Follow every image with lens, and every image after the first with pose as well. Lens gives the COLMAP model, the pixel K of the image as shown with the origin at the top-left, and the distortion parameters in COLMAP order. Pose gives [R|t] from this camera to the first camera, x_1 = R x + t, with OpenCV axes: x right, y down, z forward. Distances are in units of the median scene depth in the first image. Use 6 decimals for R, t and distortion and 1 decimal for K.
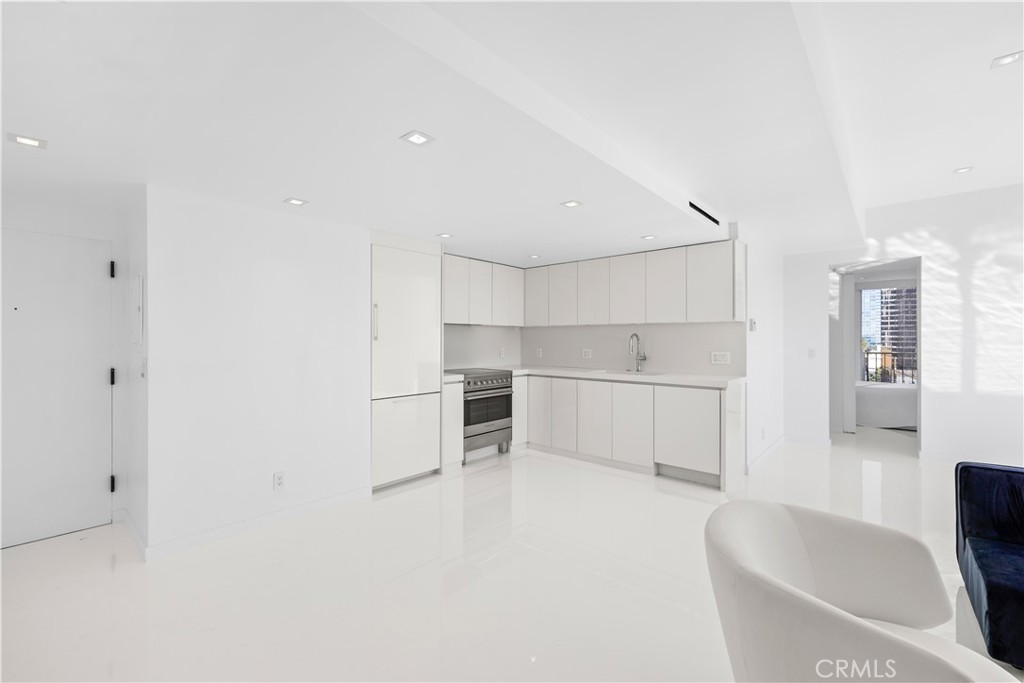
lens RADIAL K [[428.9, 0, 505.4], [0, 428.9, 349.4], [0, 0, 1]] dist [0.036459, 0.000683]
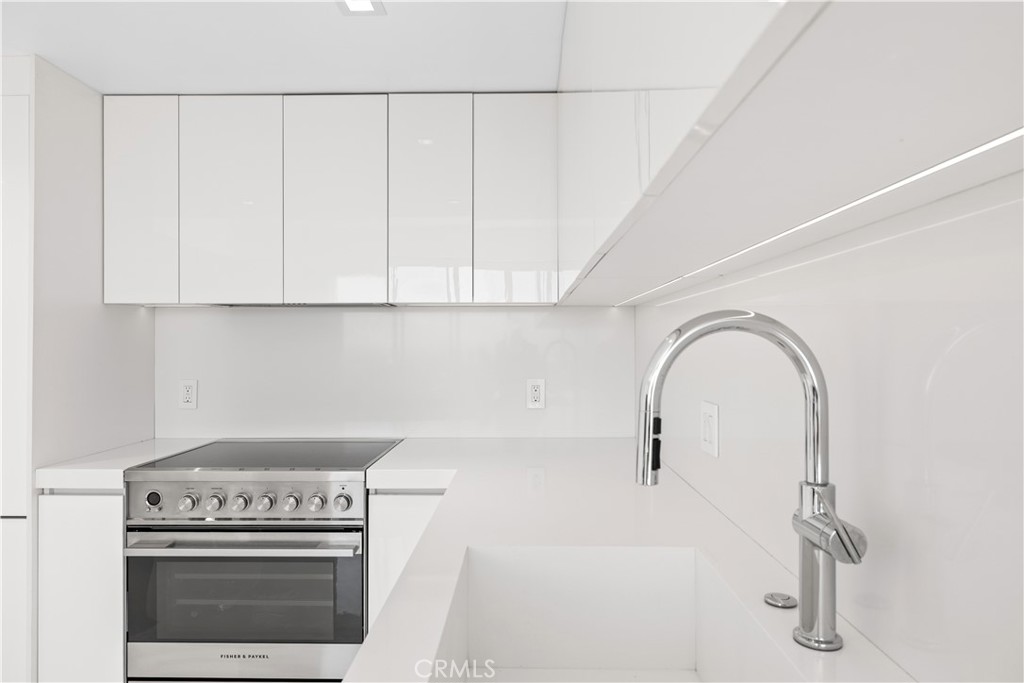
lens RADIAL K [[647.7, 0, 513.2], [0, 647.7, 349.3], [0, 0, 1]] dist [0.005272, -0.000891]
pose [[0.654837, 0.001750, -0.755768, 0.438501], [-0.012495, 0.999886, -0.008512, -0.026173], [0.755667, 0.015017, 0.654784, 0.934638]]
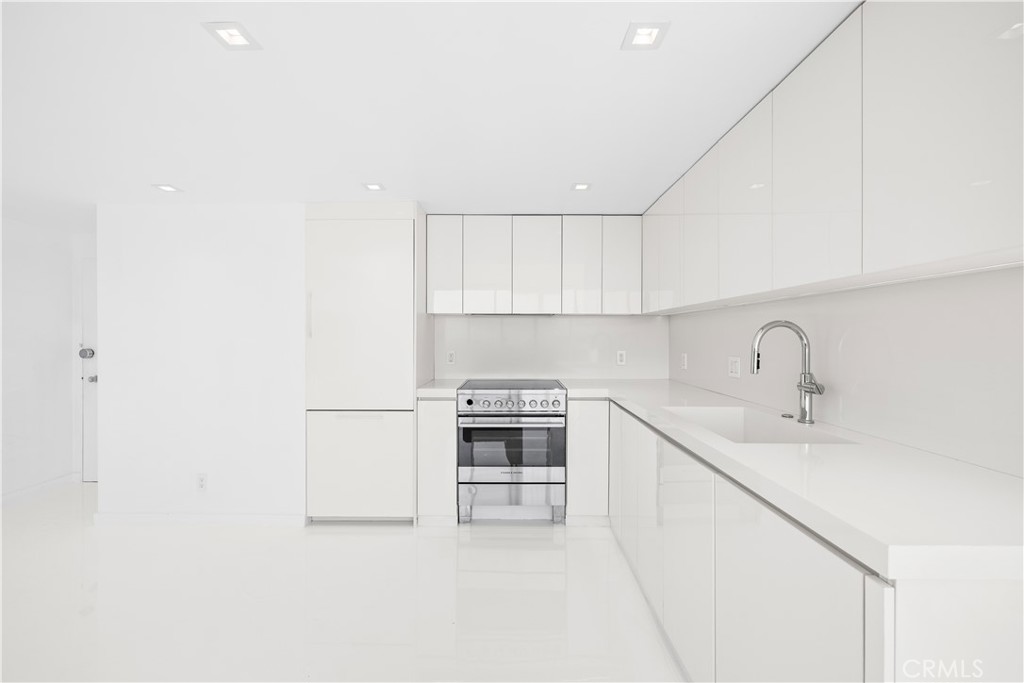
lens RADIAL K [[432.7, 0, 511.8], [0, 432.7, 347.0], [0, 0, 1]] dist [0.003838, -0.001251]
pose [[0.670185, 0.015307, -0.742037, 0.472942], [-0.017089, 0.999841, 0.005190, -0.011841], [0.741998, 0.009202, 0.670339, 0.628313]]
